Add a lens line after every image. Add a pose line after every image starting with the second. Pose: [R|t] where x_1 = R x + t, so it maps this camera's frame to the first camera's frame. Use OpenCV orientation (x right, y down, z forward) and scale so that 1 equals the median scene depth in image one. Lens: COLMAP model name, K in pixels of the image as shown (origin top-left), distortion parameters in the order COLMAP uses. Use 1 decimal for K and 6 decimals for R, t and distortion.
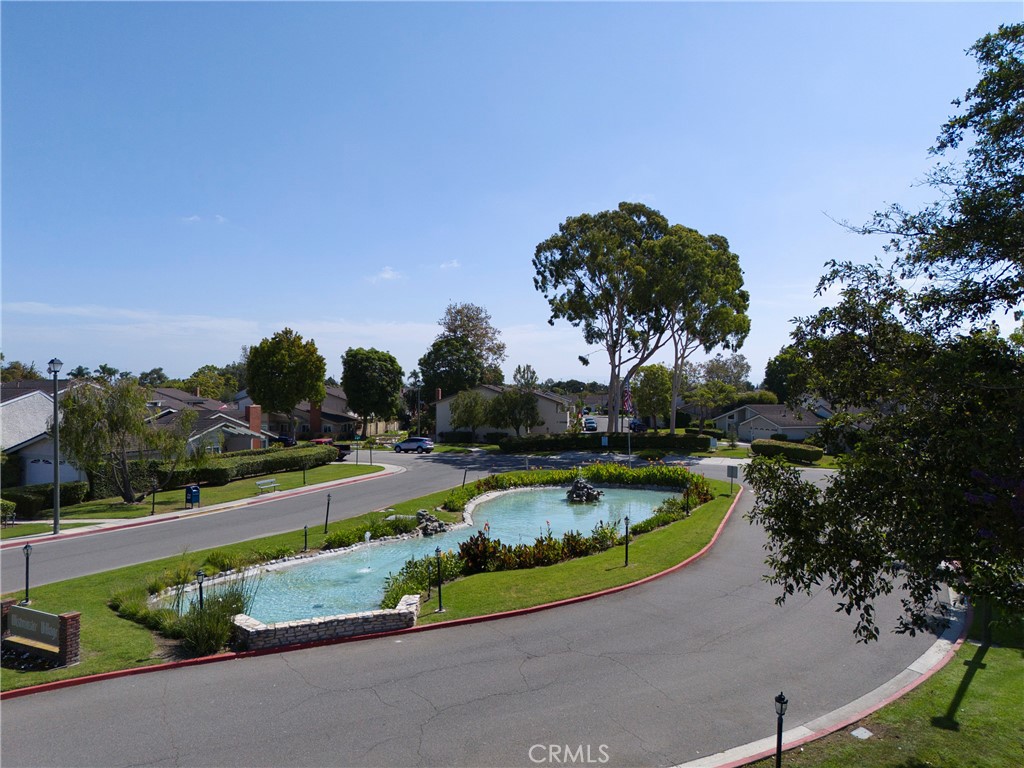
lens RADIAL K [[707.1, 0, 512.0], [0, 707.1, 384.0], [0, 0, 1]] dist [0.057103, -0.000888]
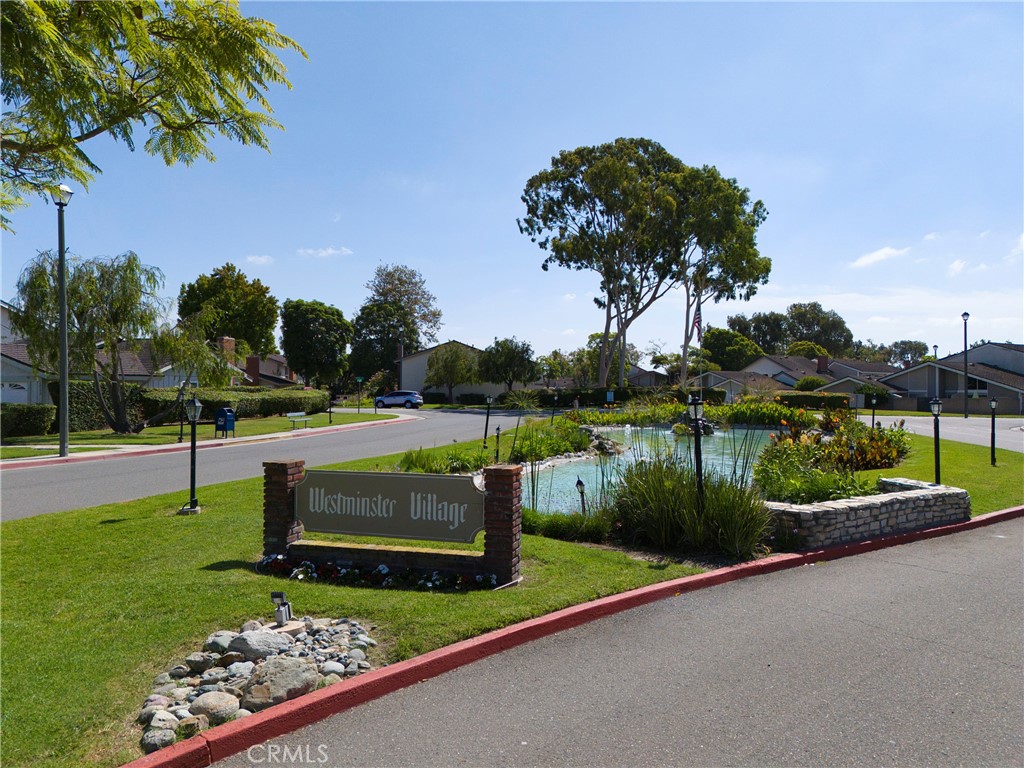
lens RADIAL K [[701.8, 0, 513.8], [0, 701.8, 414.1], [0, 0, 1]] dist [-0.000376, -0.001409]
pose [[0.981601, 0.001173, 0.190940, -0.147152], [-0.010008, 0.998922, 0.045317, 0.057022], [-0.190681, -0.046395, 0.980555, 0.125749]]
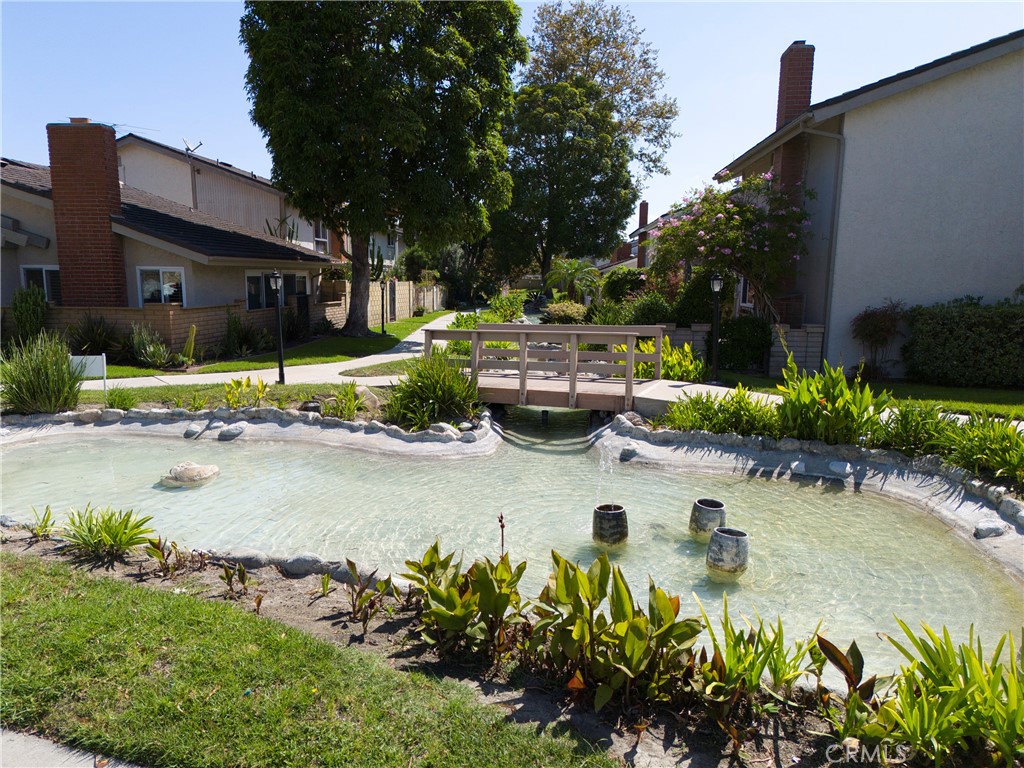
lens RADIAL K [[701.8, 0, 513.8], [0, 701.8, 414.1], [0, 0, 1]] dist [-0.000376, -0.001409]
pose [[0.999255, -0.005401, 0.038205, -0.197099], [-0.002394, 0.979568, 0.201099, 0.063760], [-0.038511, -0.201041, 0.978826, 0.909439]]
